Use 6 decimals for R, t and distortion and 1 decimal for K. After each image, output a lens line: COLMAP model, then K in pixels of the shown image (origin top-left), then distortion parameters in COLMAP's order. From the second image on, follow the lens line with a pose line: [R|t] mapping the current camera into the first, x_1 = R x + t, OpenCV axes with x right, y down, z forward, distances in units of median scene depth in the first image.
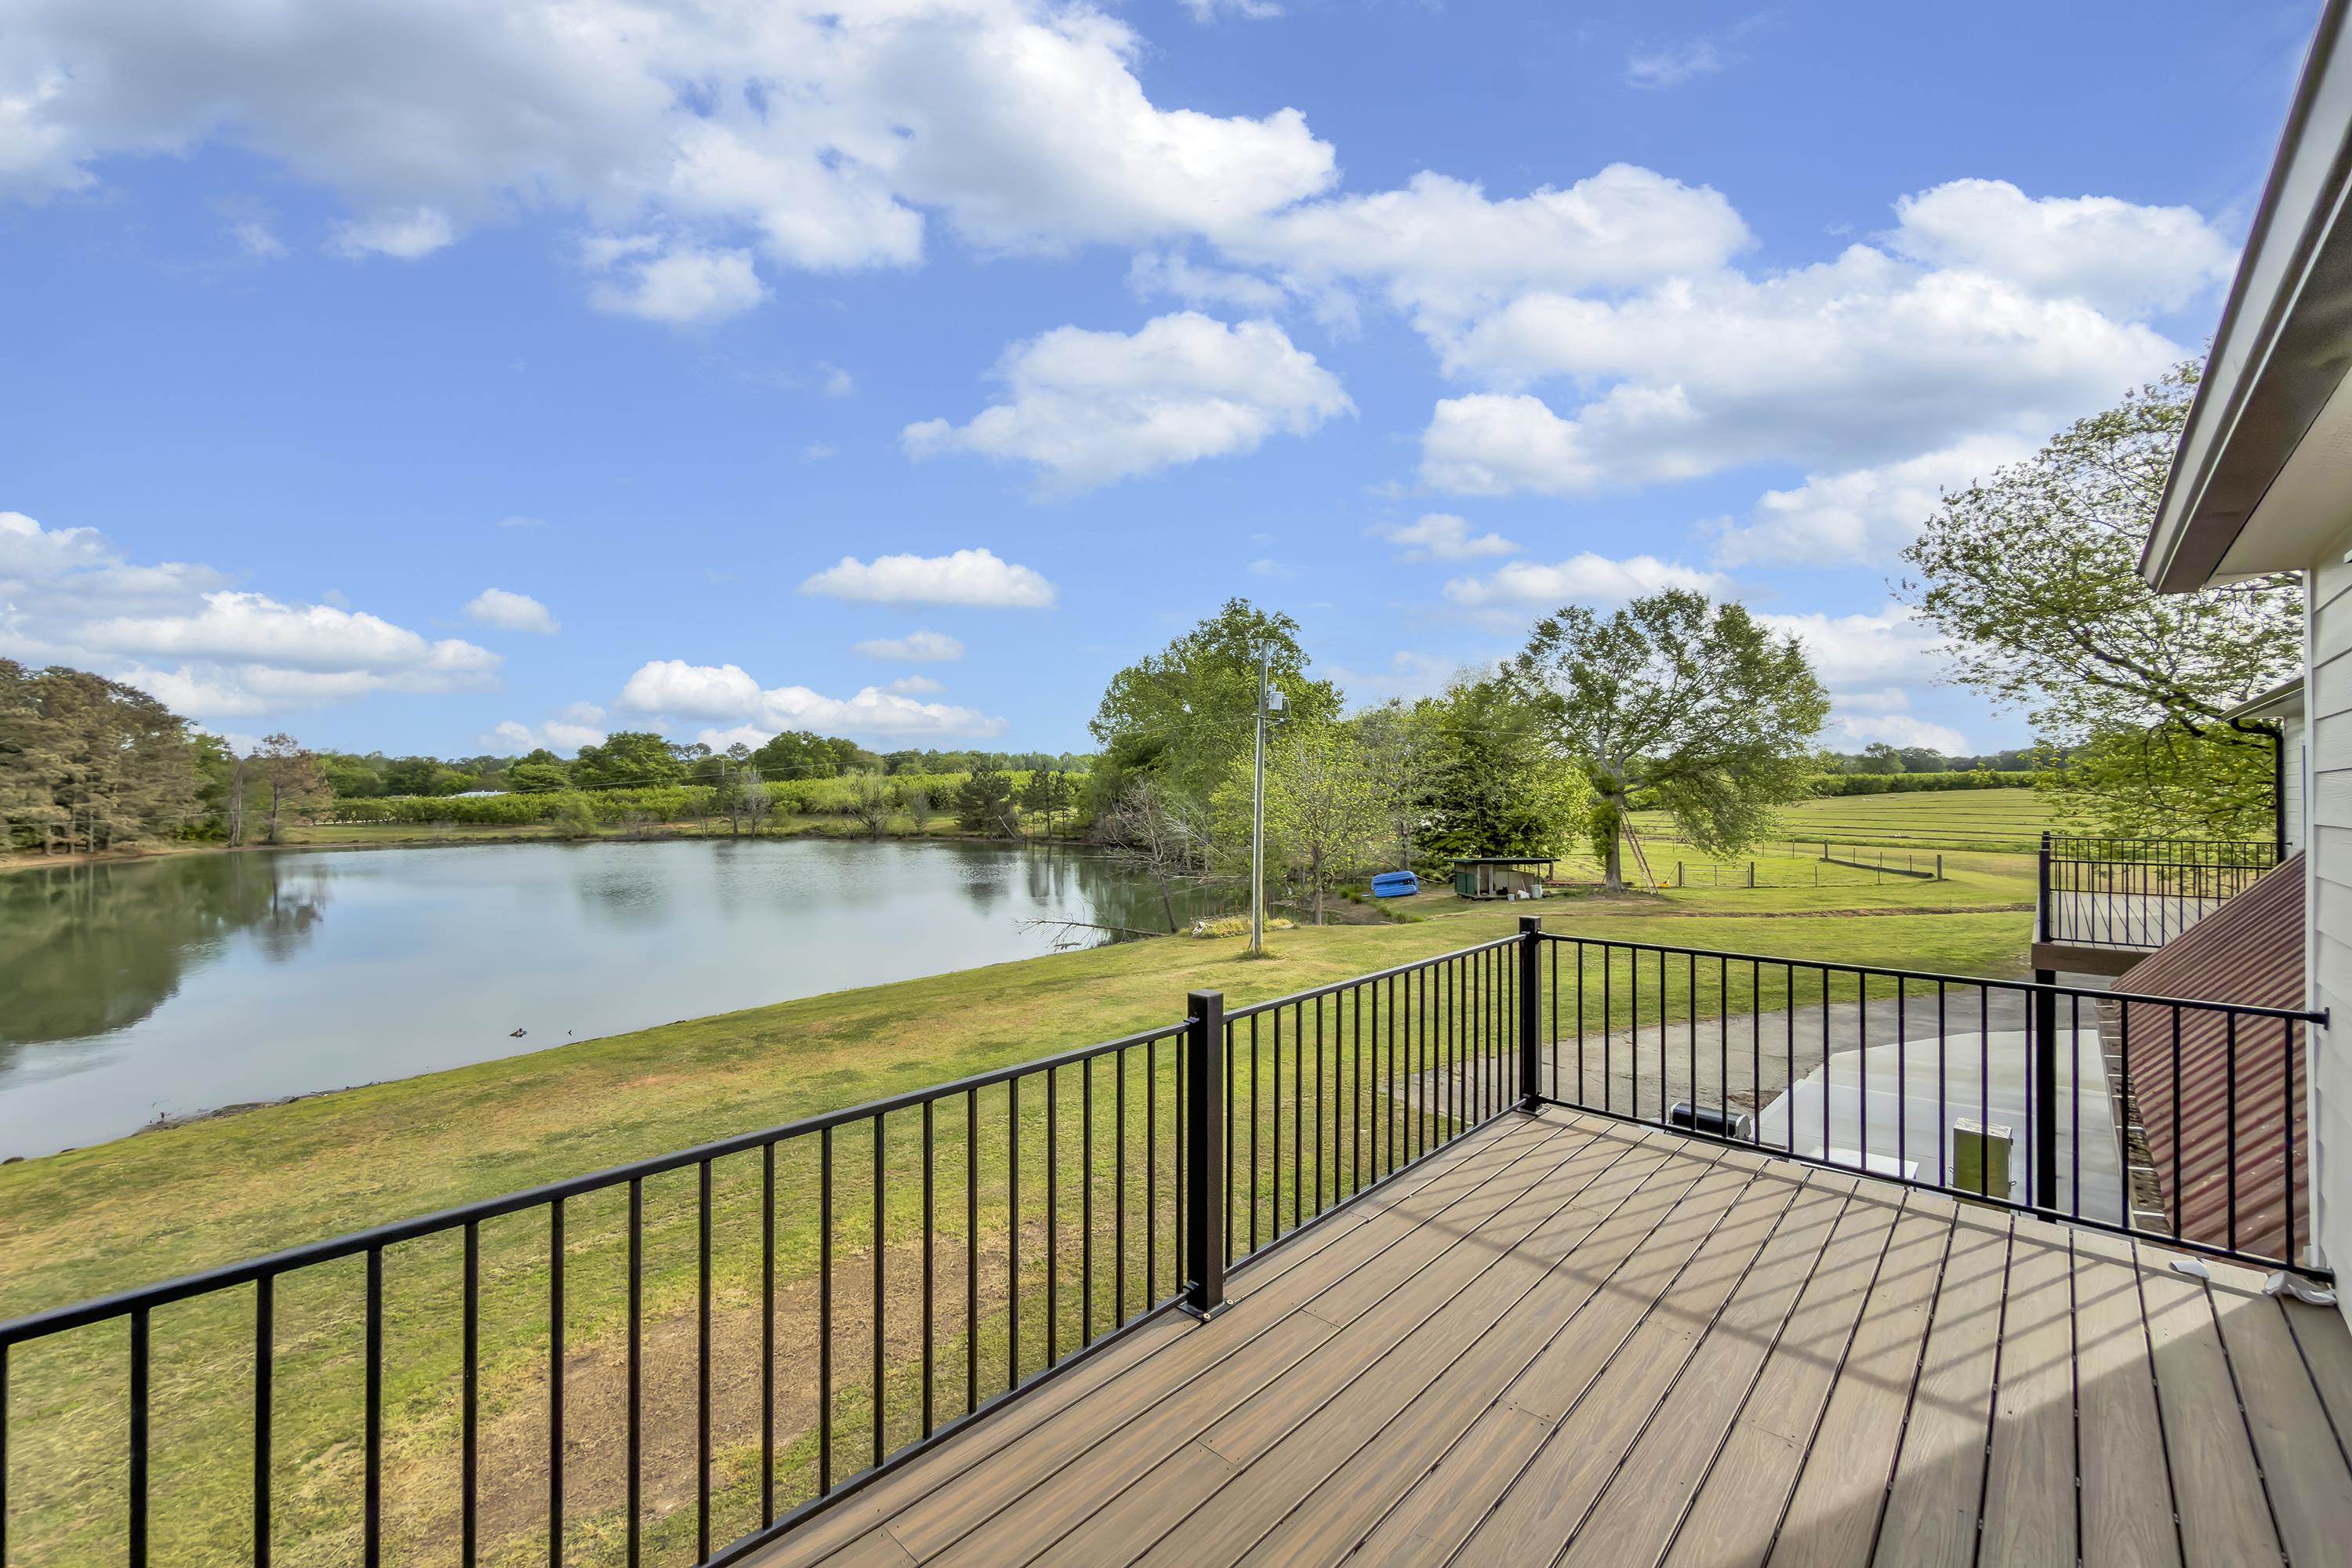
lens RADIAL K [[942.3, 0, 1182.6], [0, 942.3, 786.1], [0, 0, 1]] dist [0.000227, -0.000255]
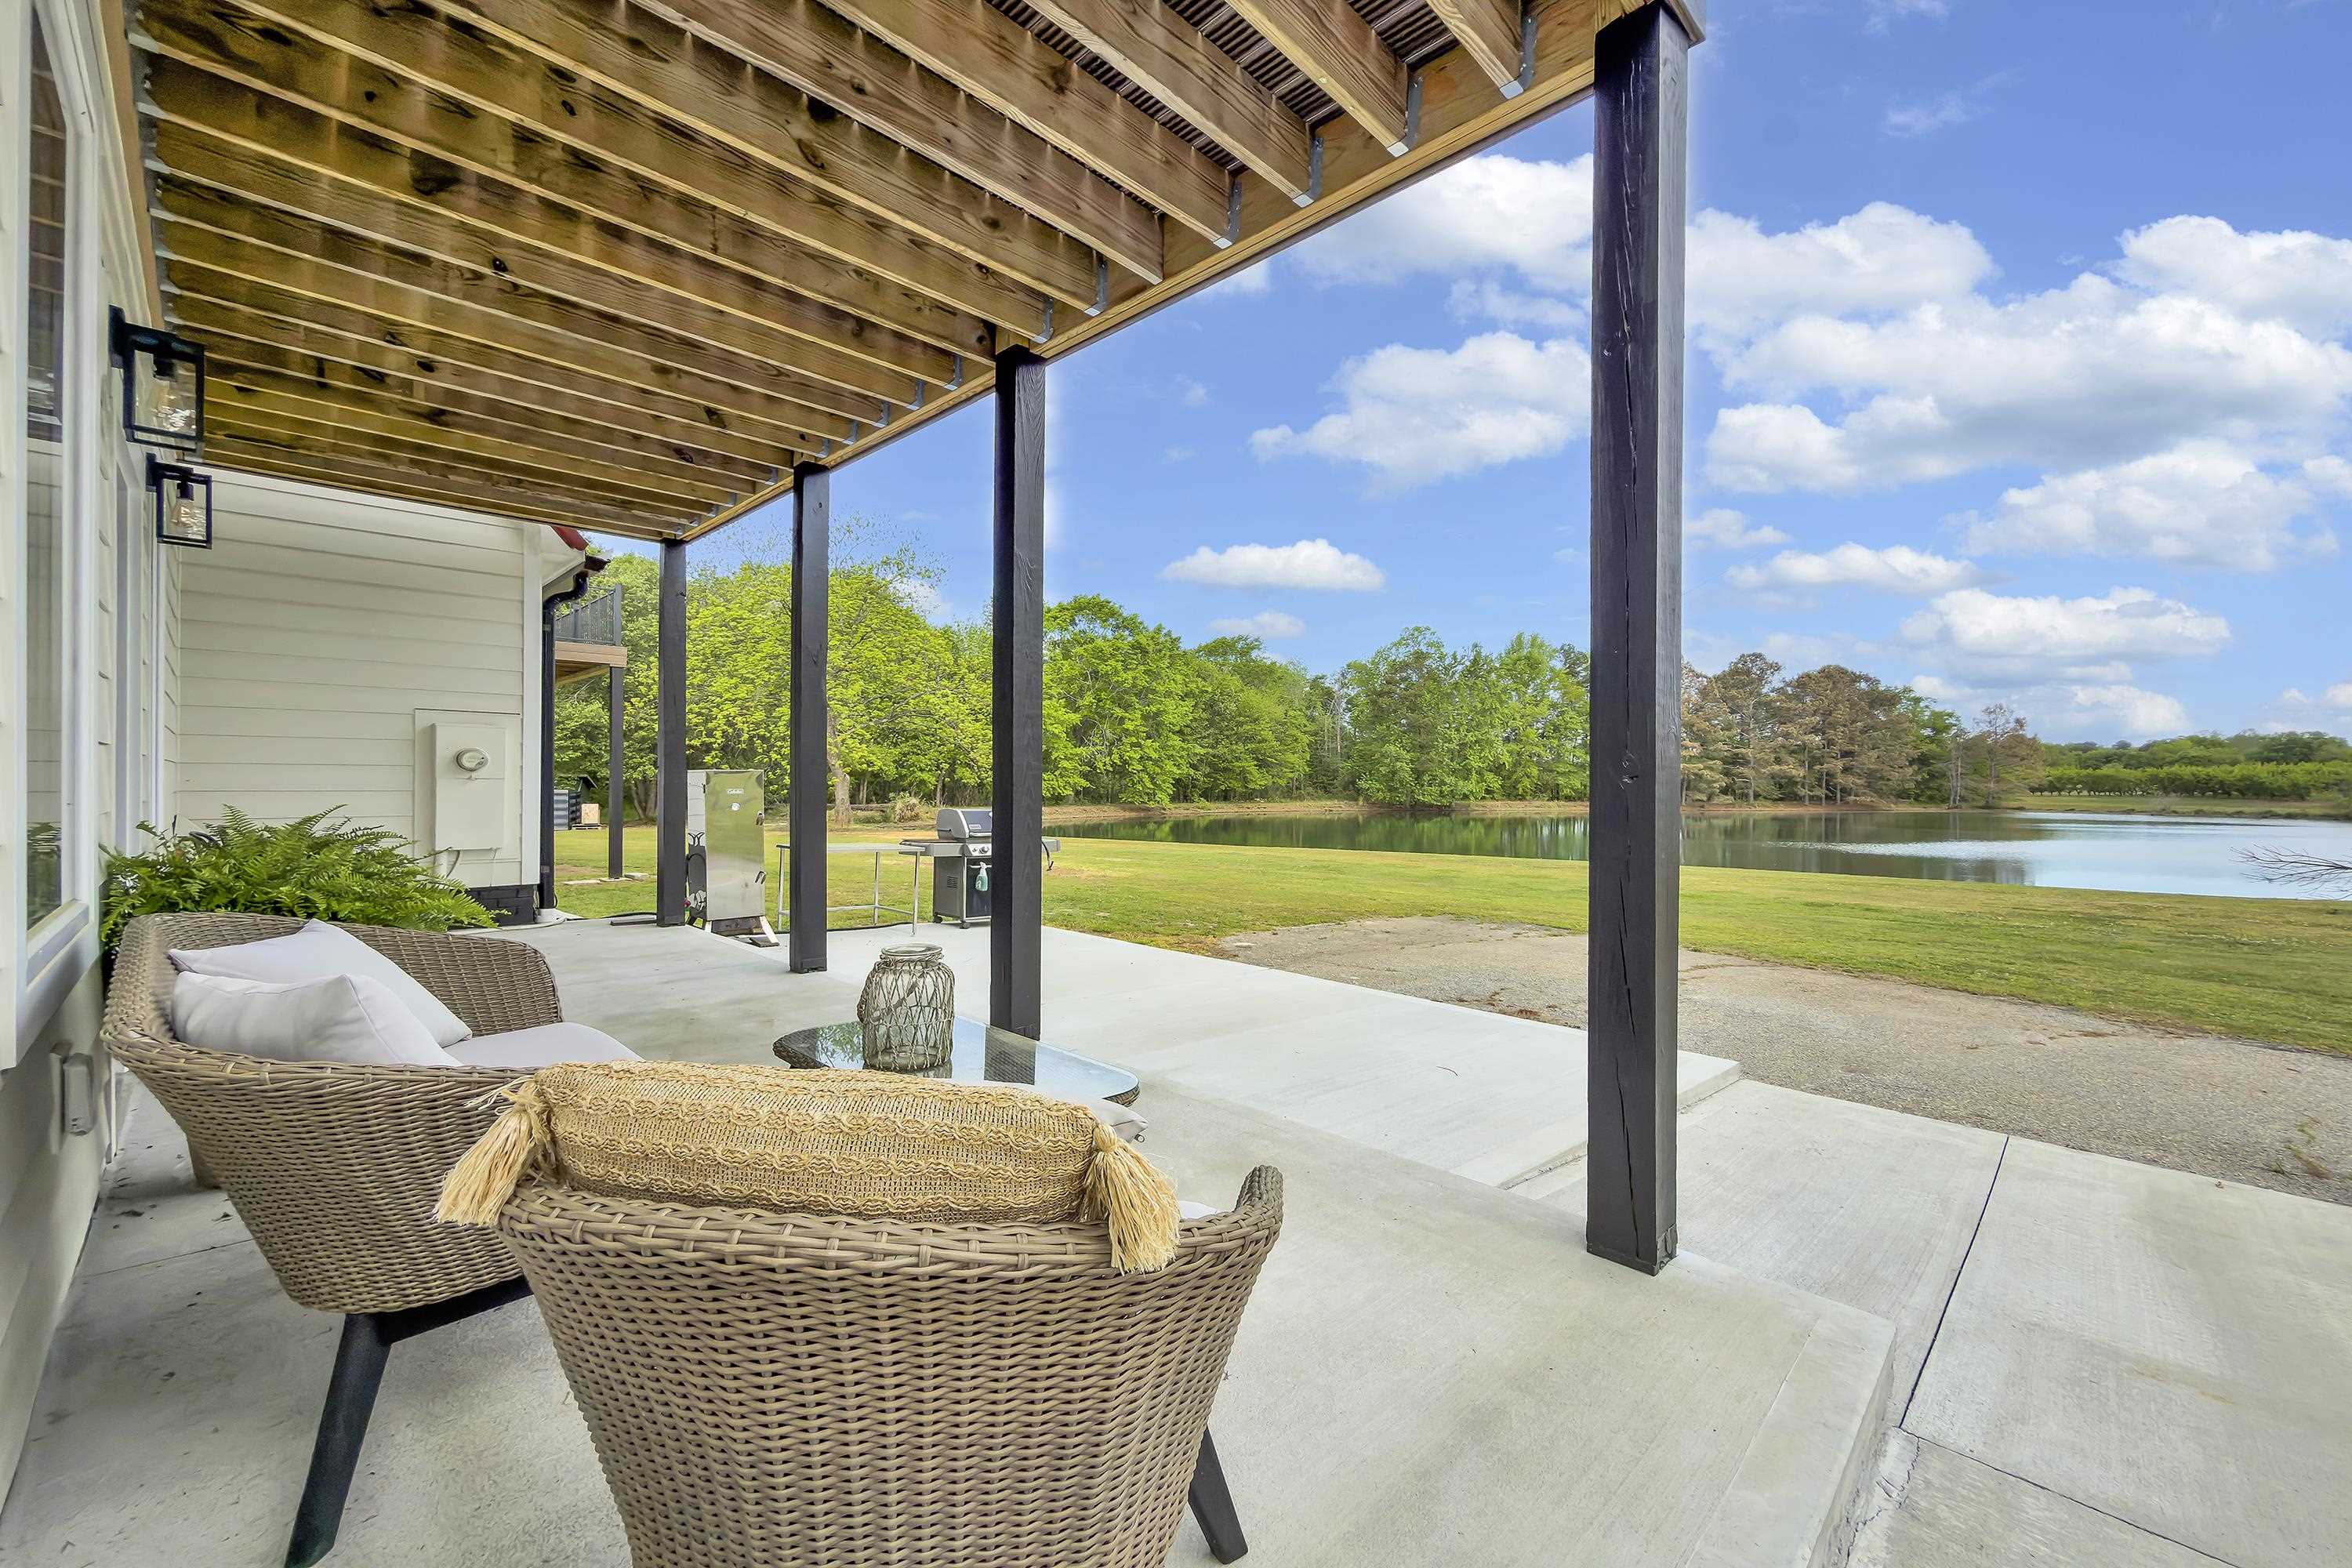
lens RADIAL K [[942.3, 0, 1179.7], [0, 942.3, 787.7], [0, 0, 1]] dist [0.000227, -0.000255]
pose [[-0.031091, 0.005616, -0.999501, 0.116094], [0.000839, 0.999984, 0.005593, 0.027638], [0.999516, -0.000664, -0.031095, 0.100876]]
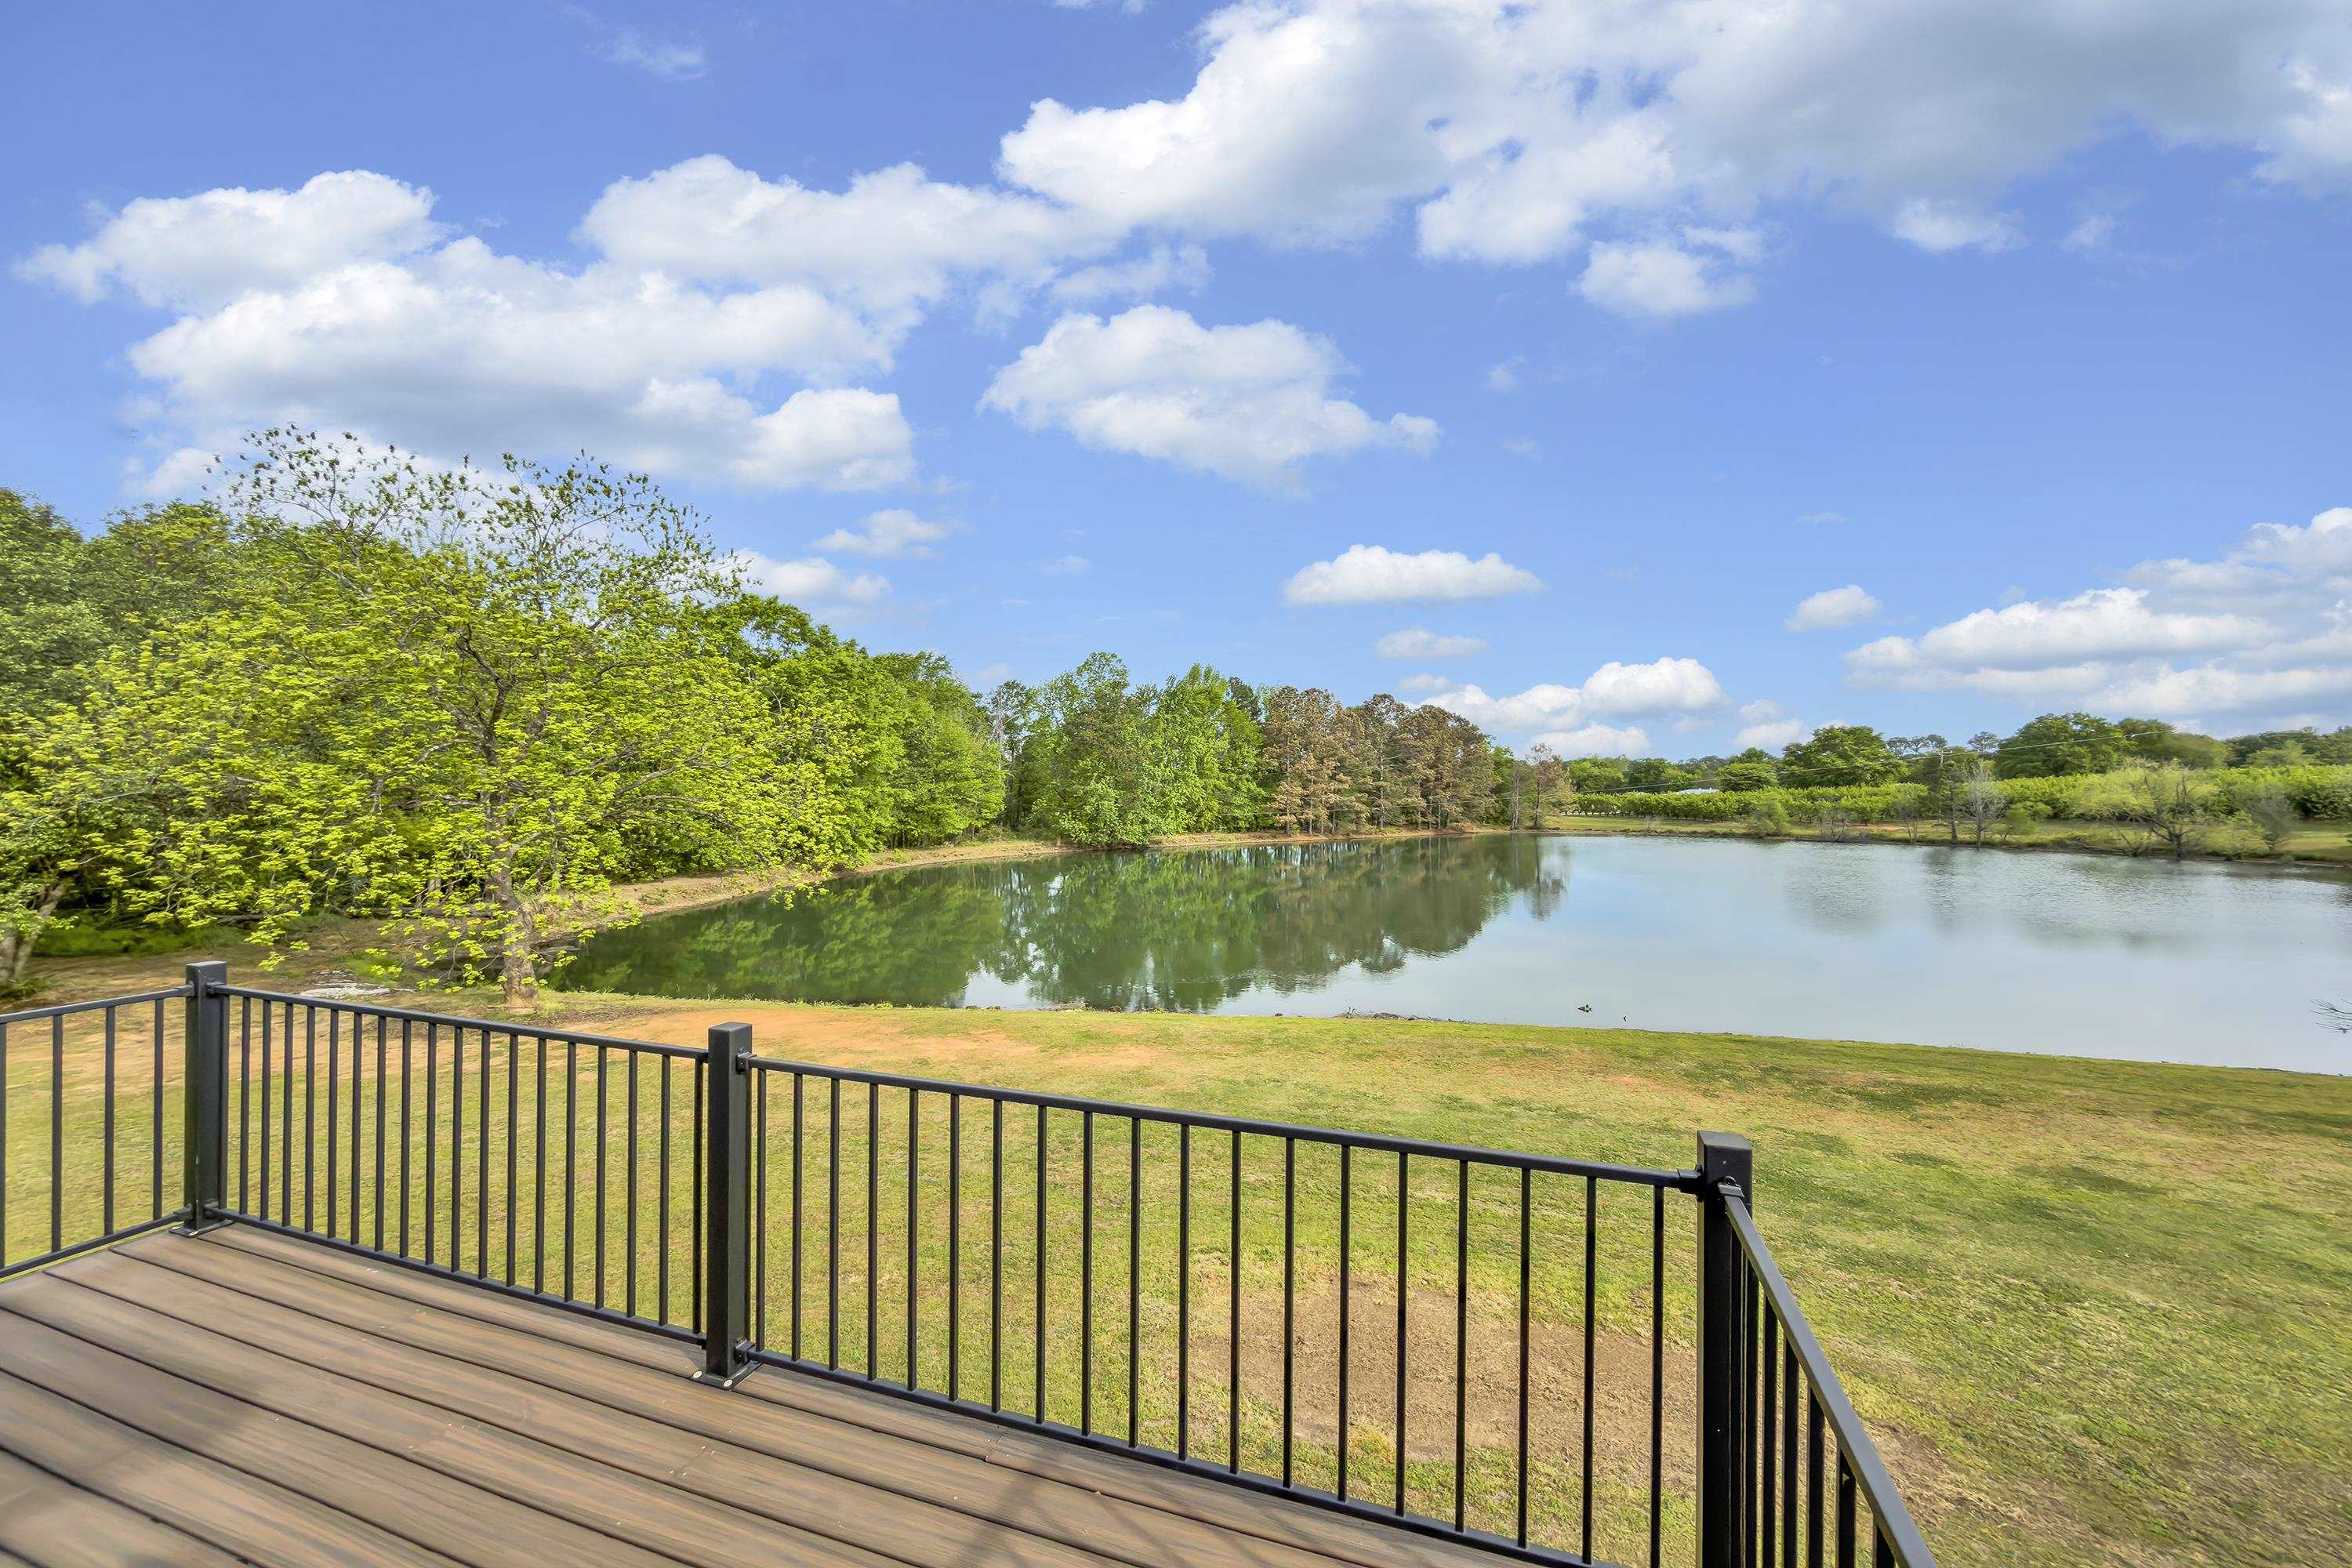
lens RADIAL K [[942.3, 0, 1176.7], [0, 942.3, 785.3], [0, 0, 1]] dist [0.000227, -0.000255]
pose [[0.401455, 0.000747, -0.915878, 0.021295], [0.000715, 0.999999, 0.001128, -0.000246], [0.915879, -0.001108, 0.401454, 0.021467]]
